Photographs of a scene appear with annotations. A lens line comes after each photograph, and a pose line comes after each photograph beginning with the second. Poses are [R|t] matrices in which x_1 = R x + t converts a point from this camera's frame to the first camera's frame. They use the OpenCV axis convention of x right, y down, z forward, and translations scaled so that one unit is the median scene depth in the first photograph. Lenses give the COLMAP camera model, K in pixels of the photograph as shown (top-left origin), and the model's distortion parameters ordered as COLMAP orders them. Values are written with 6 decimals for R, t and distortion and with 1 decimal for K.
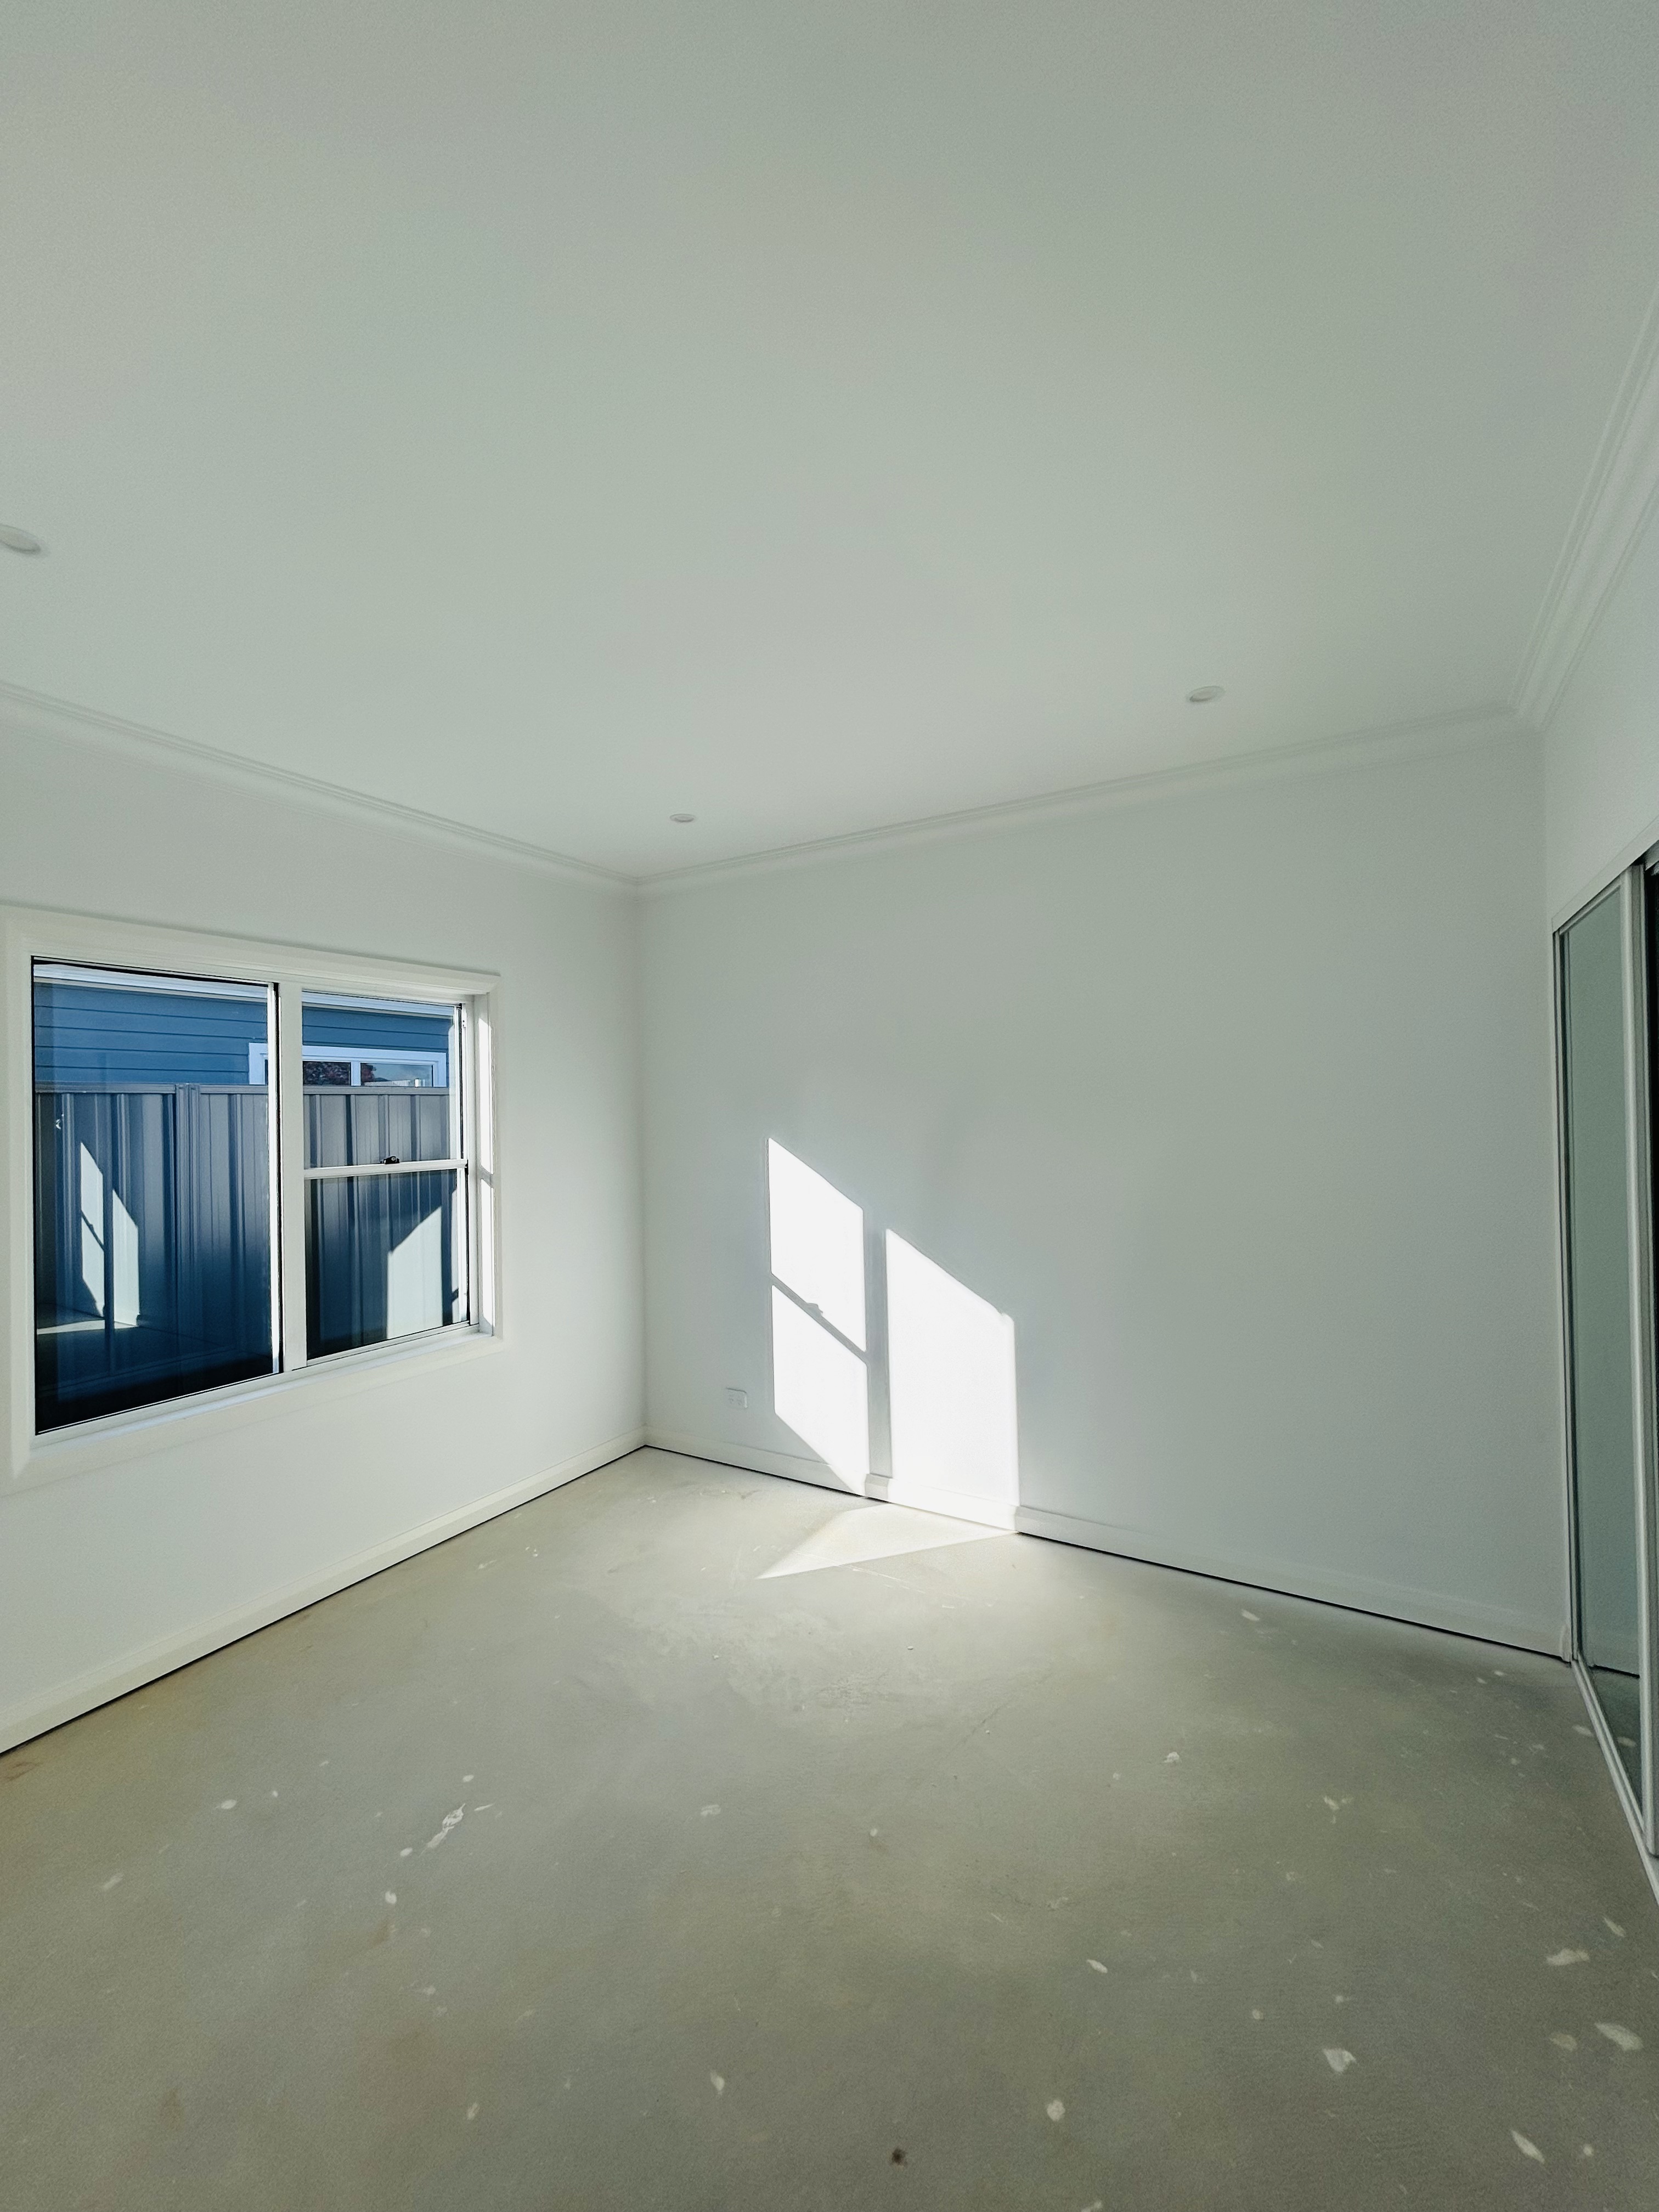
lens RADIAL K [[888.2, 0, 829.5], [0, 888.2, 1106.0], [0, 0, 1]] dist [-0.028891, 0.000015]
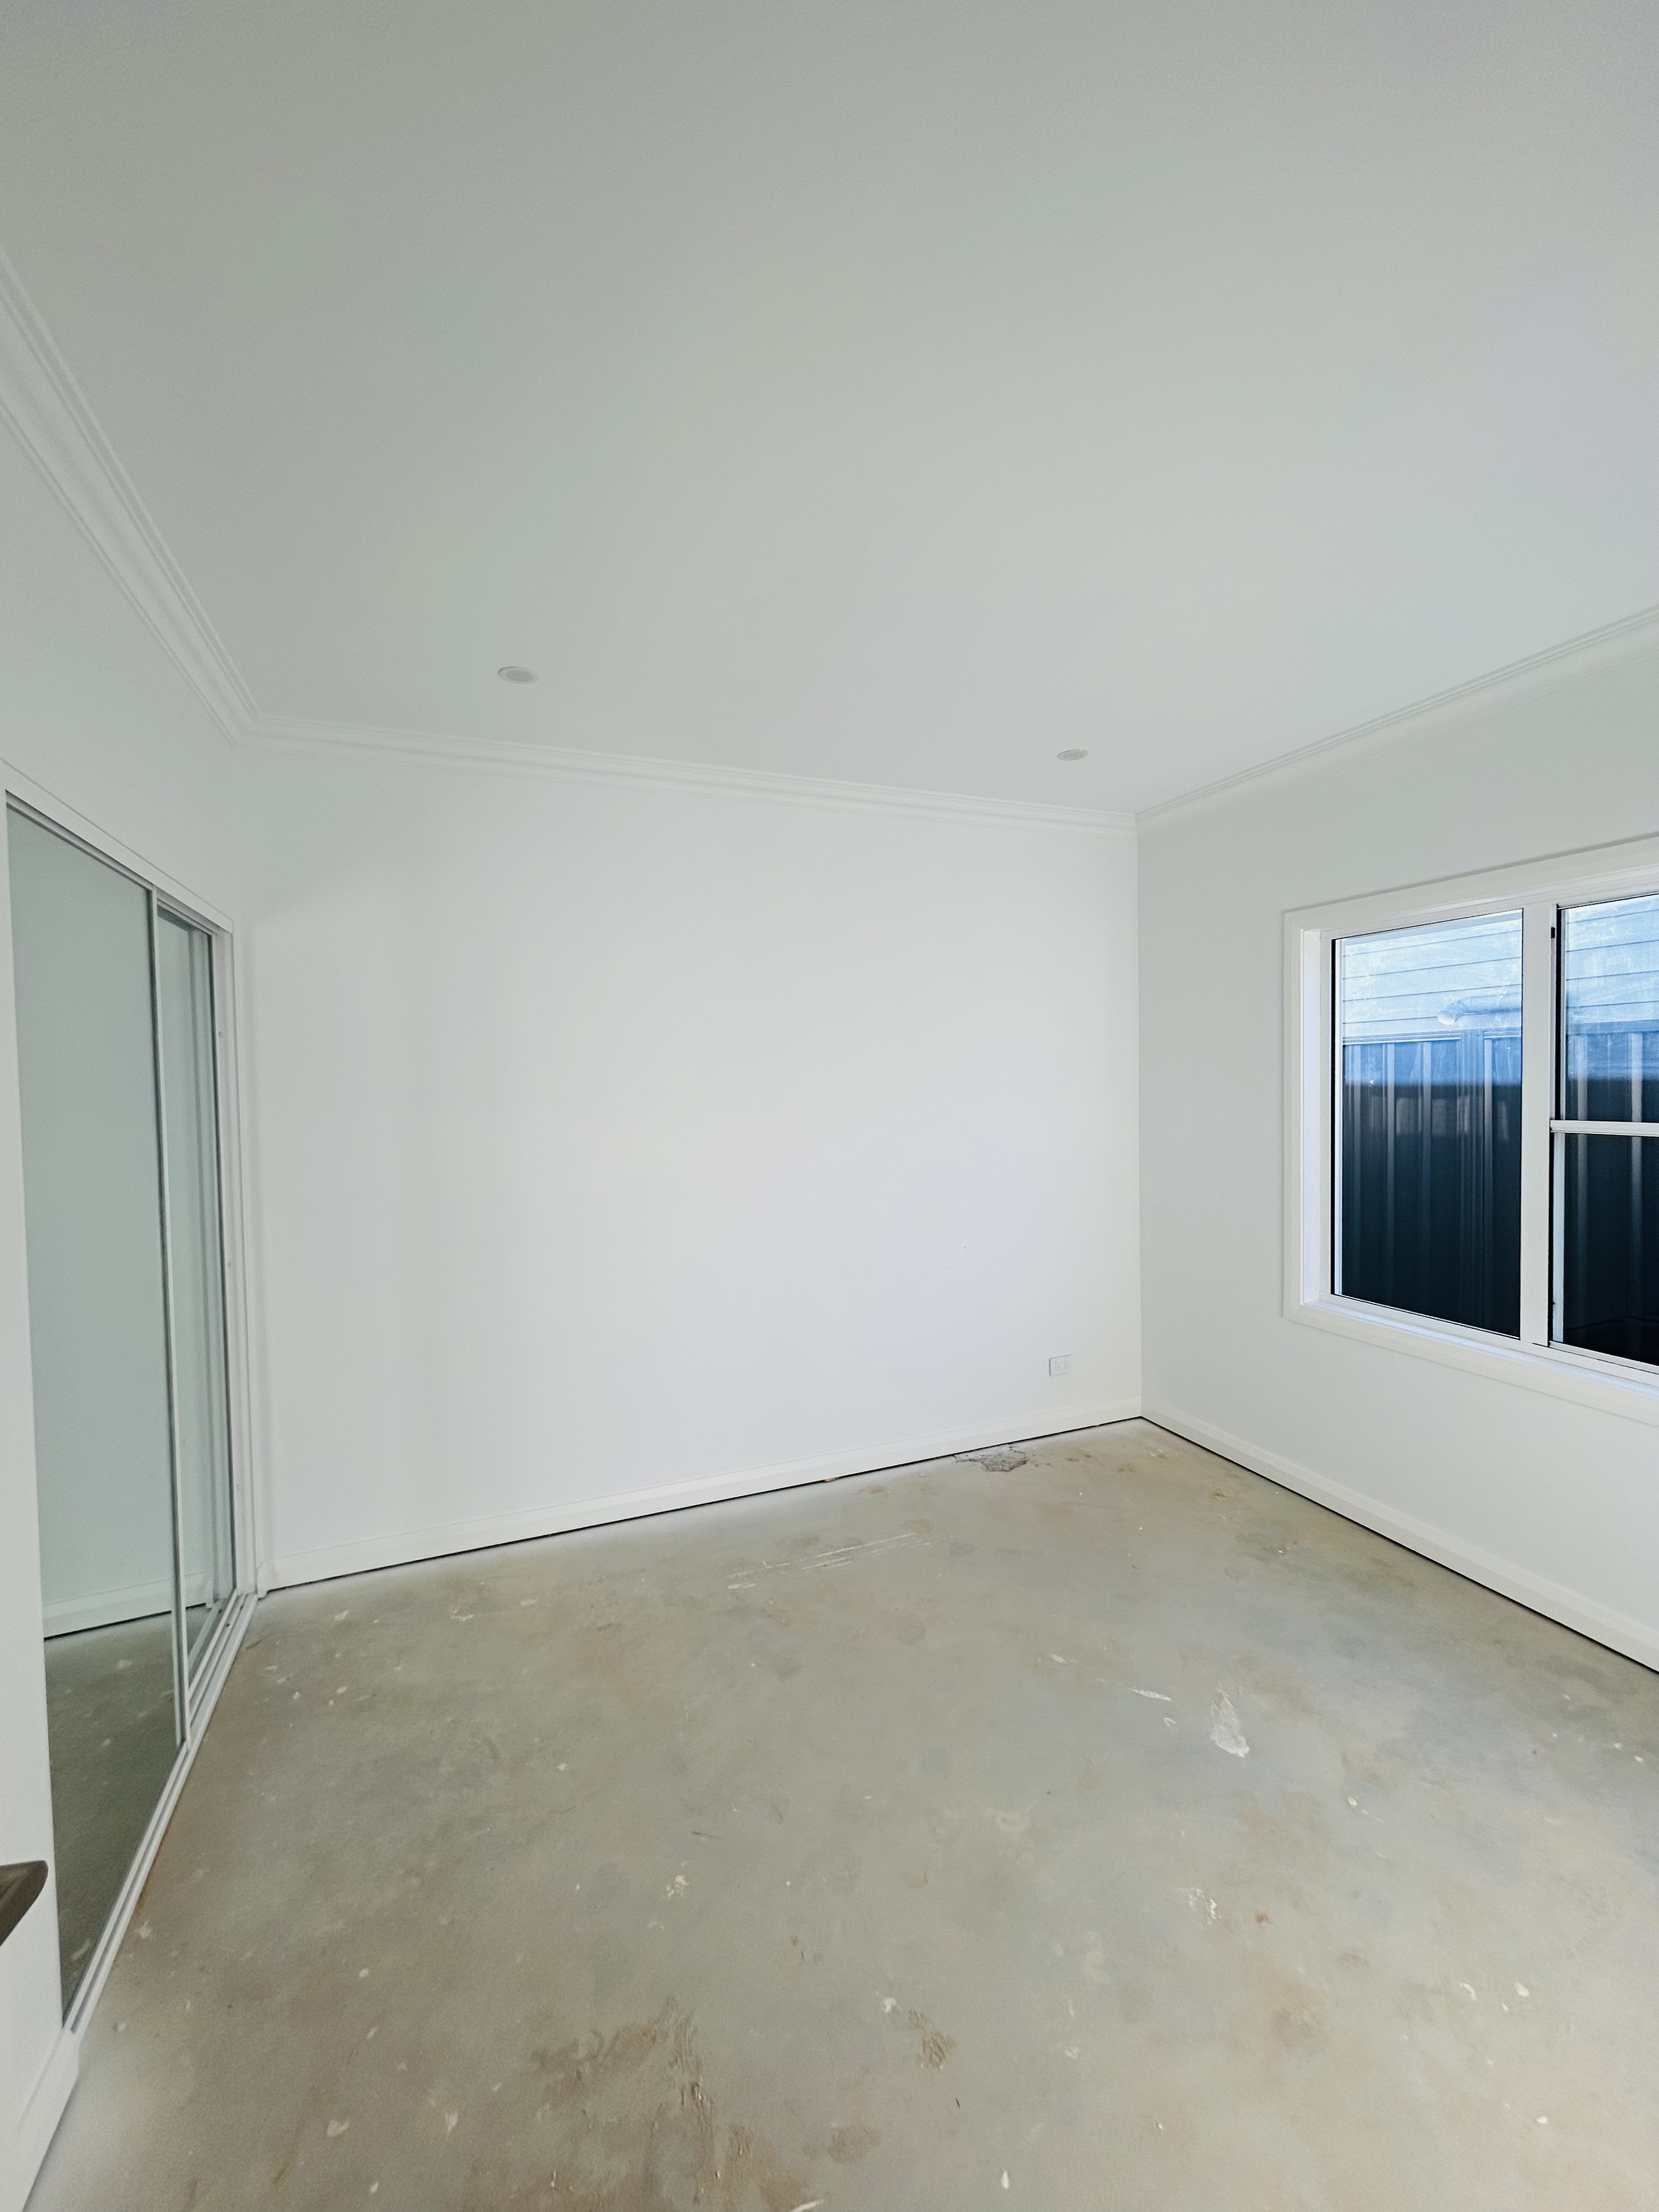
lens RADIAL K [[888.2, 0, 829.5], [0, 888.2, 1106.0], [0, 0, 1]] dist [-0.028891, 0.000015]
pose [[-0.611187, 0.050440, -0.789877, 0.580380], [0.033999, 0.998719, 0.037468, 0.000142], [0.790755, -0.003955, -0.612119, 1.070491]]
